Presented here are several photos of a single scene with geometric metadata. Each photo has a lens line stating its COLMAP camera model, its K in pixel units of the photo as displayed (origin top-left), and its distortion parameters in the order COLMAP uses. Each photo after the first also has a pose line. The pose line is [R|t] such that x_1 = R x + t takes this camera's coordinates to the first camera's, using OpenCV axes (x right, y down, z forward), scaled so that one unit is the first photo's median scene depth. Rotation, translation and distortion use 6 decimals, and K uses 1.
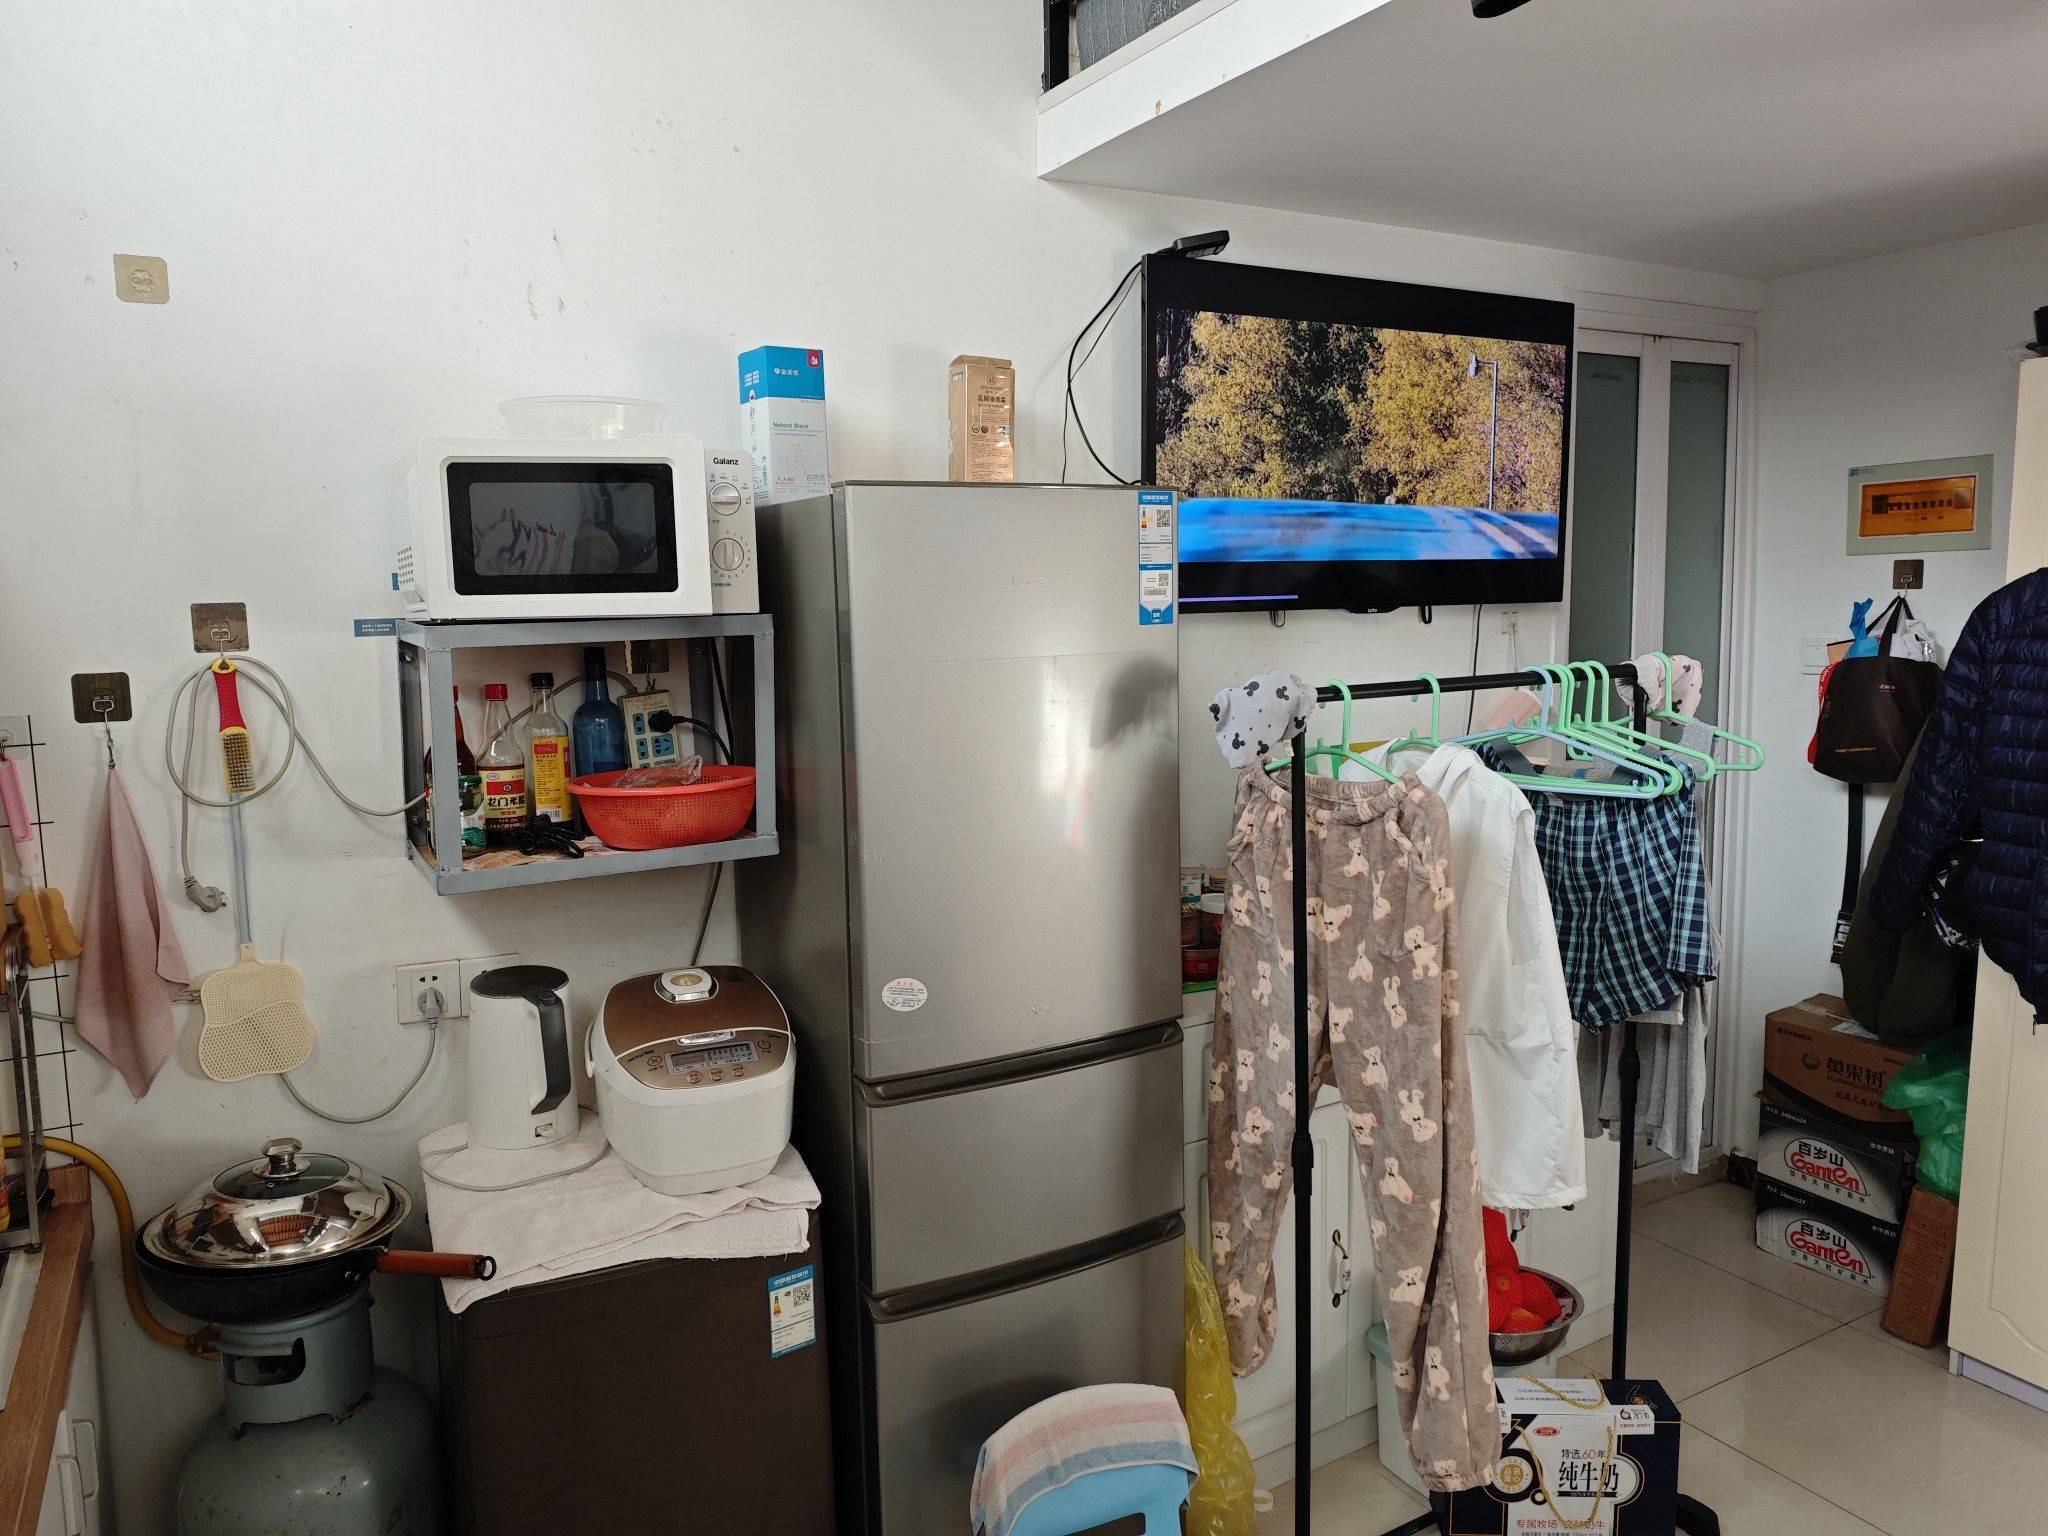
lens RADIAL K [[1444.7, 0, 1009.7], [0, 1444.7, 764.4], [0, 0, 1]] dist [-0.009496, -0.002457]
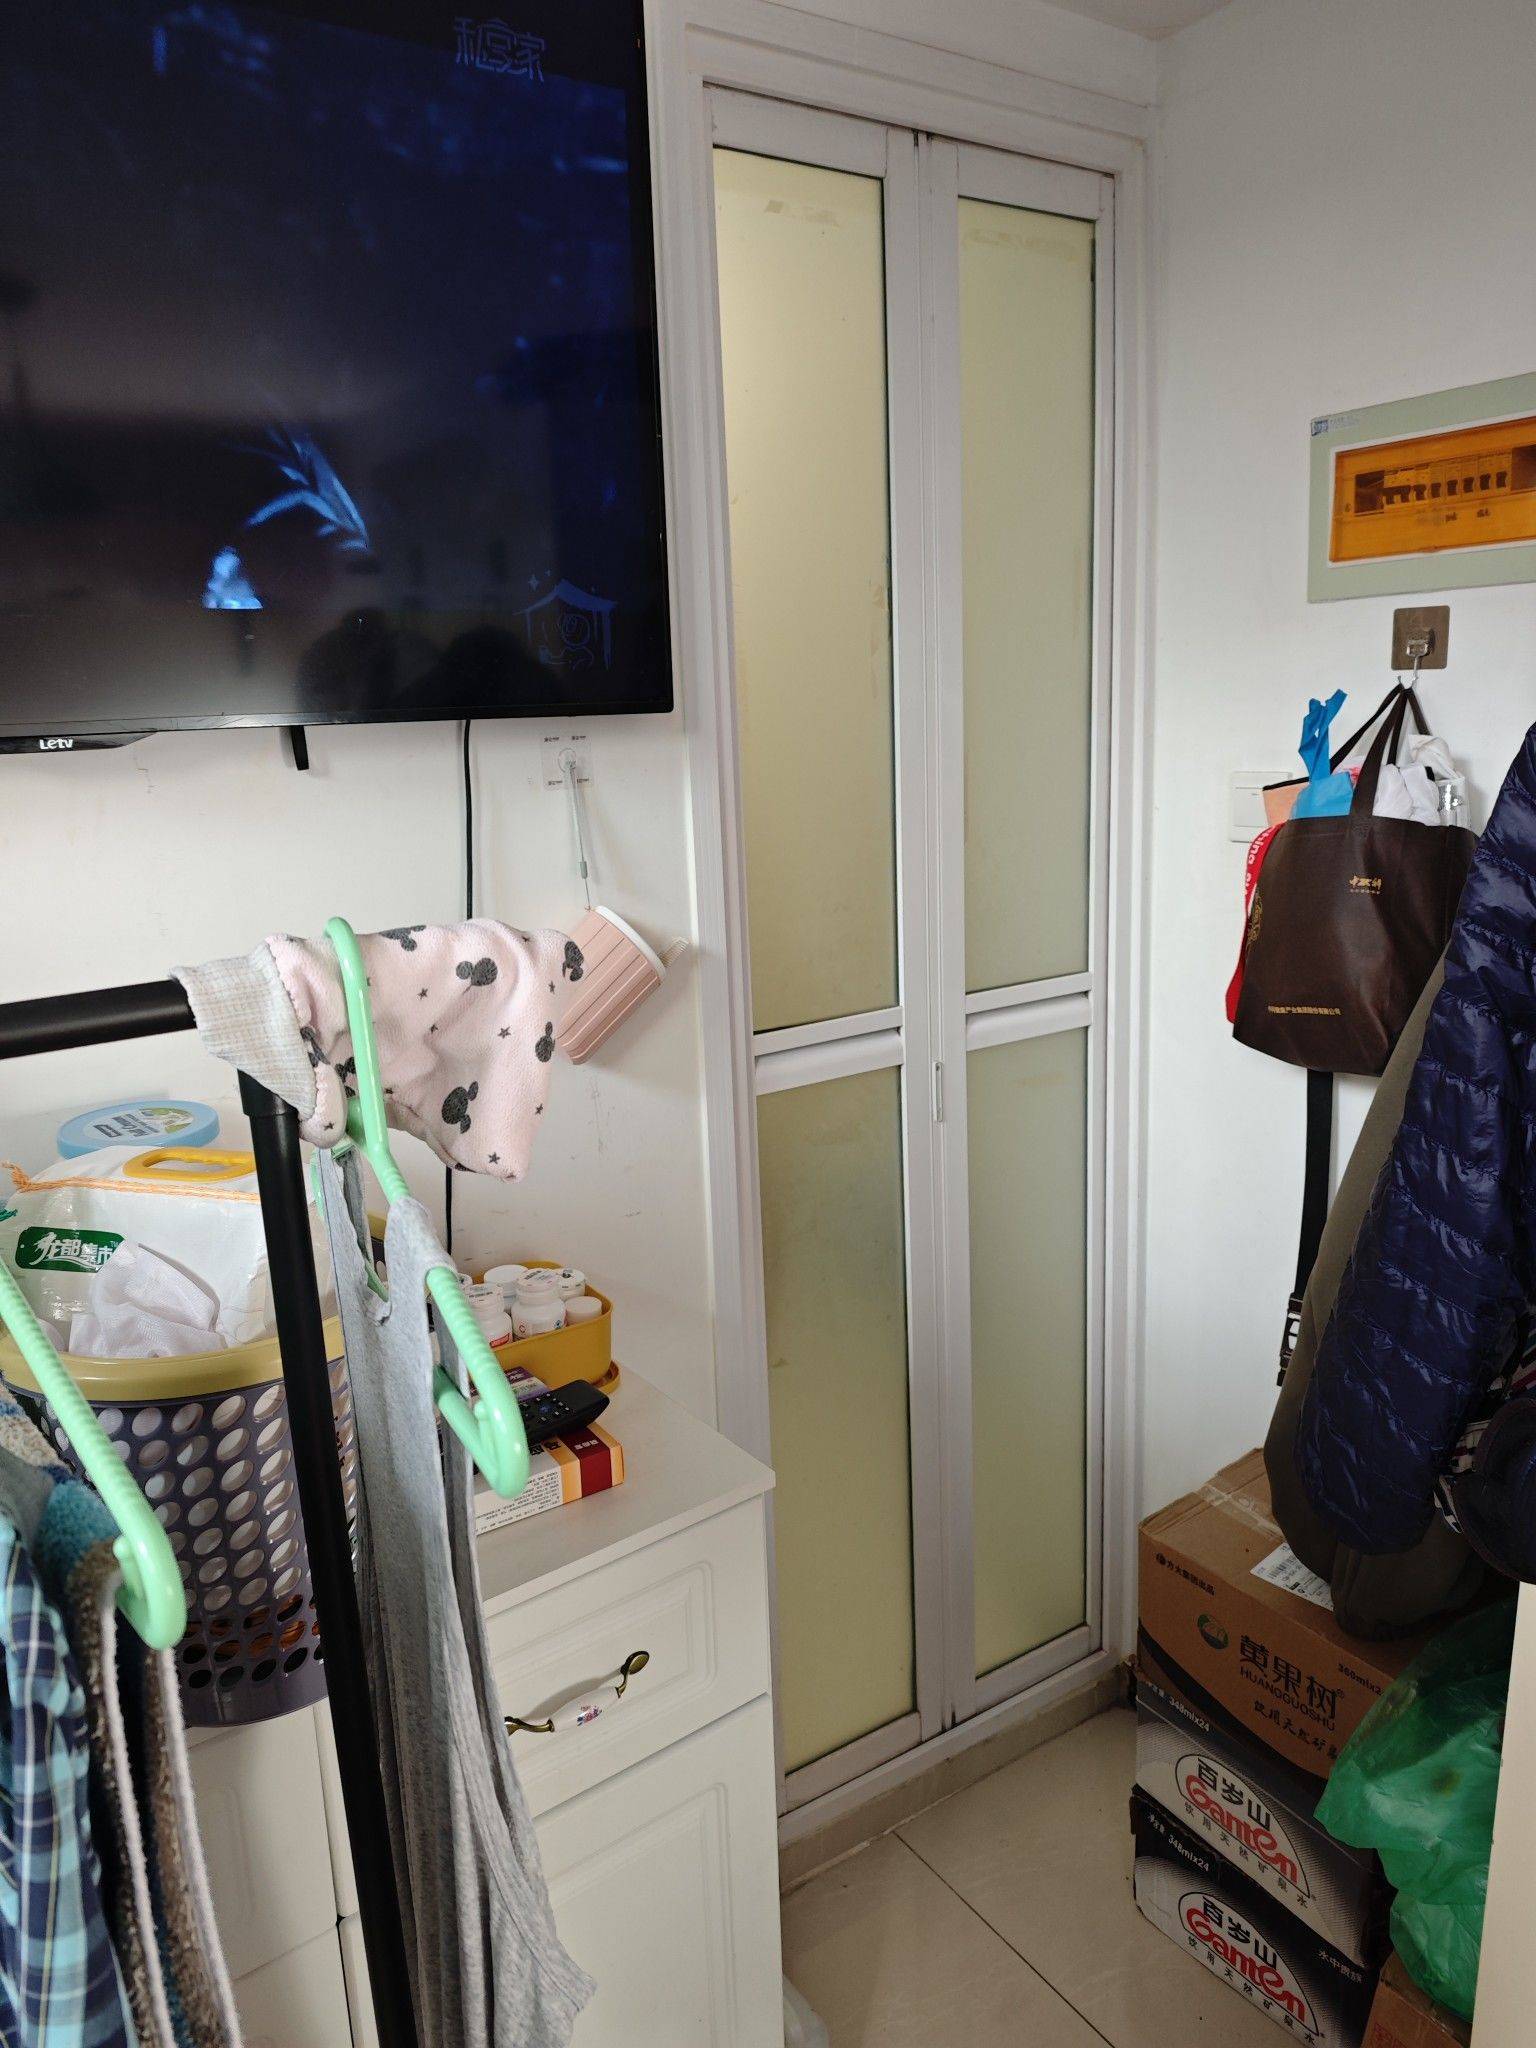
lens RADIAL K [[1444.7, 0, 781.1], [0, 1444.7, 1028.8], [0, 0, 1]] dist [-0.009496, -0.002457]
pose [[0.994998, -0.039005, 0.091969, 0.364414], [0.029078, 0.993843, 0.106910, -0.060402], [-0.095573, -0.103700, 0.990006, 0.531945]]
